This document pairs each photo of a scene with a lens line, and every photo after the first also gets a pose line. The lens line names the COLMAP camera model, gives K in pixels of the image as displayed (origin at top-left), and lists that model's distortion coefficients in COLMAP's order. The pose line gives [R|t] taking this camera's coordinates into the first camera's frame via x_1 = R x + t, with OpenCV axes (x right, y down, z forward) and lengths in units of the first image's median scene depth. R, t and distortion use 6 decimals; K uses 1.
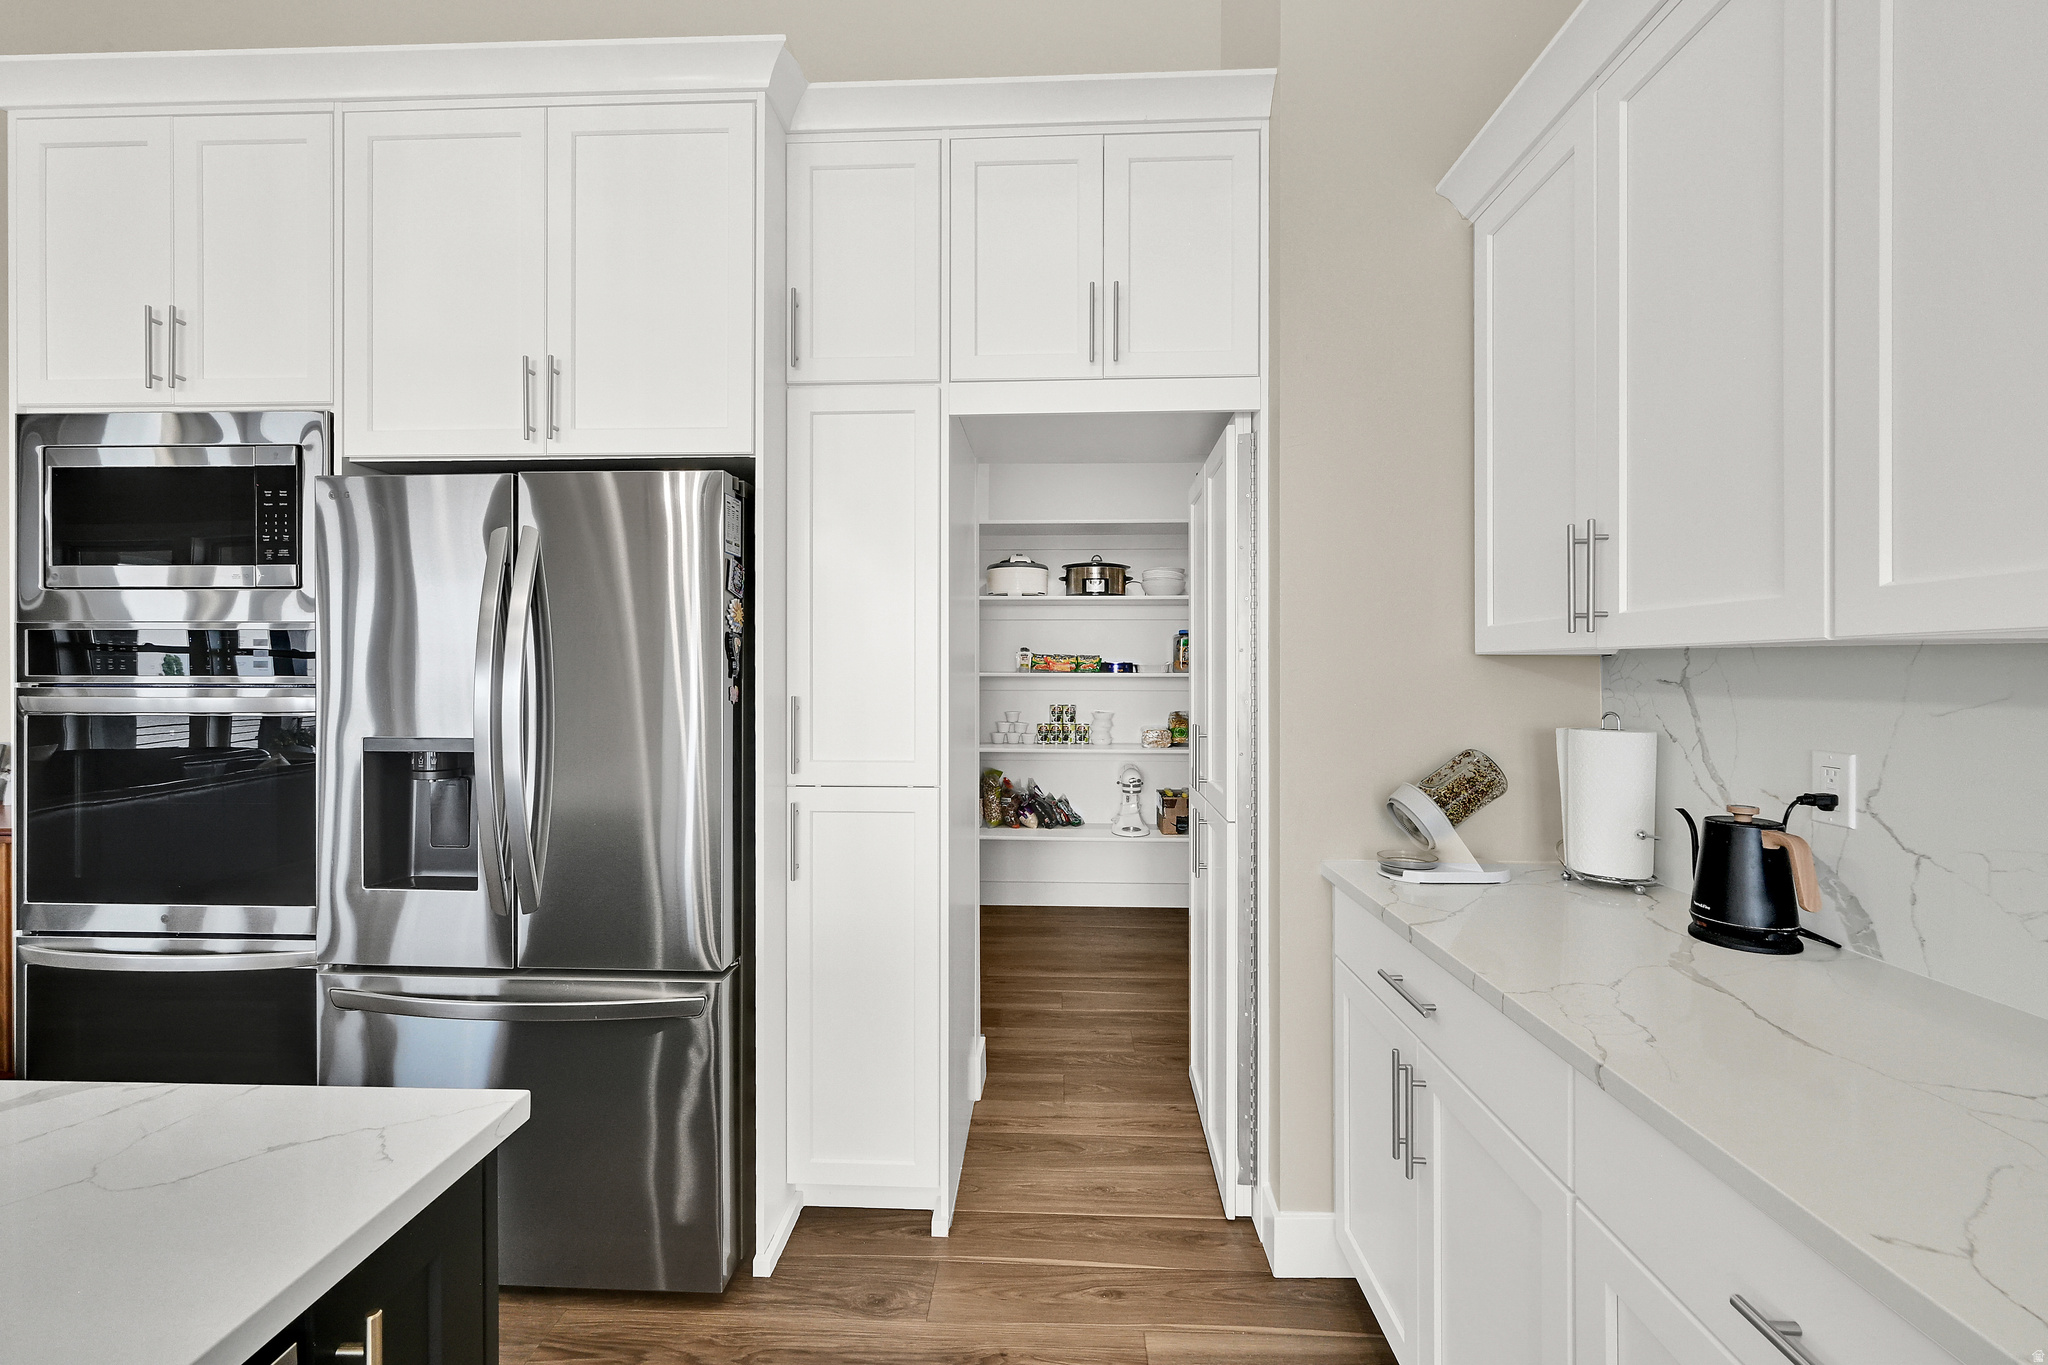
lens RADIAL K [[842.3, 0, 1025.8], [0, 842.3, 675.8], [0, 0, 1]] dist [0.003124, 0.000151]
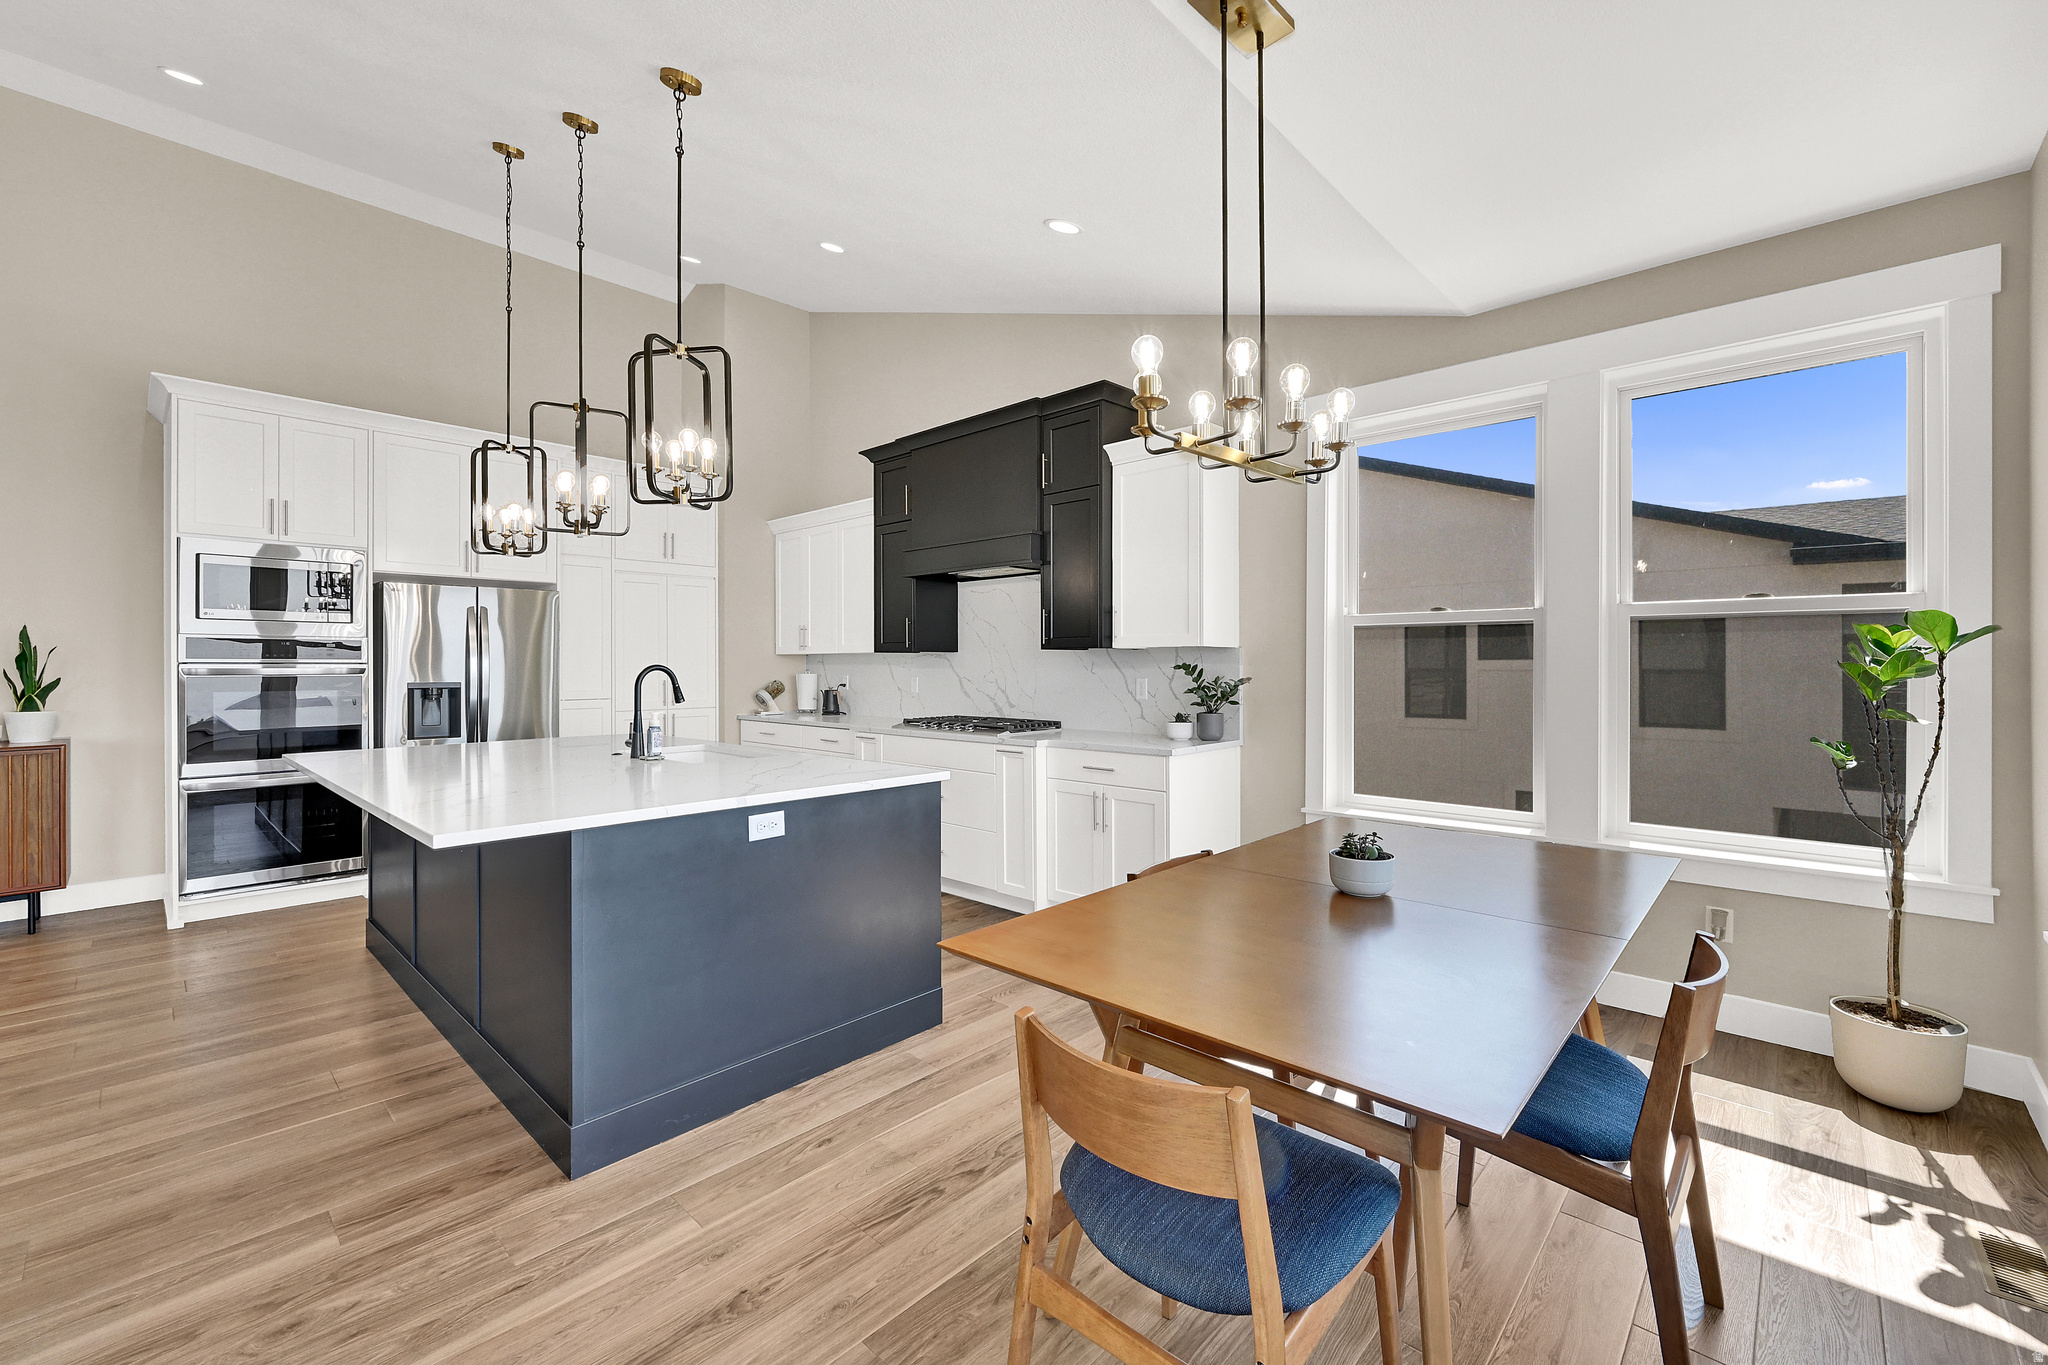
lens RADIAL K [[842.3, 0, 1028.5], [0, 842.3, 667.8], [0, 0, 1]] dist [0.003124, 0.000151]
pose [[0.654973, -0.003457, 0.755644, -1.653310], [-0.000205, 0.999989, 0.004752, 0.015265], [-0.755652, -0.003267, 0.654965, -2.425570]]
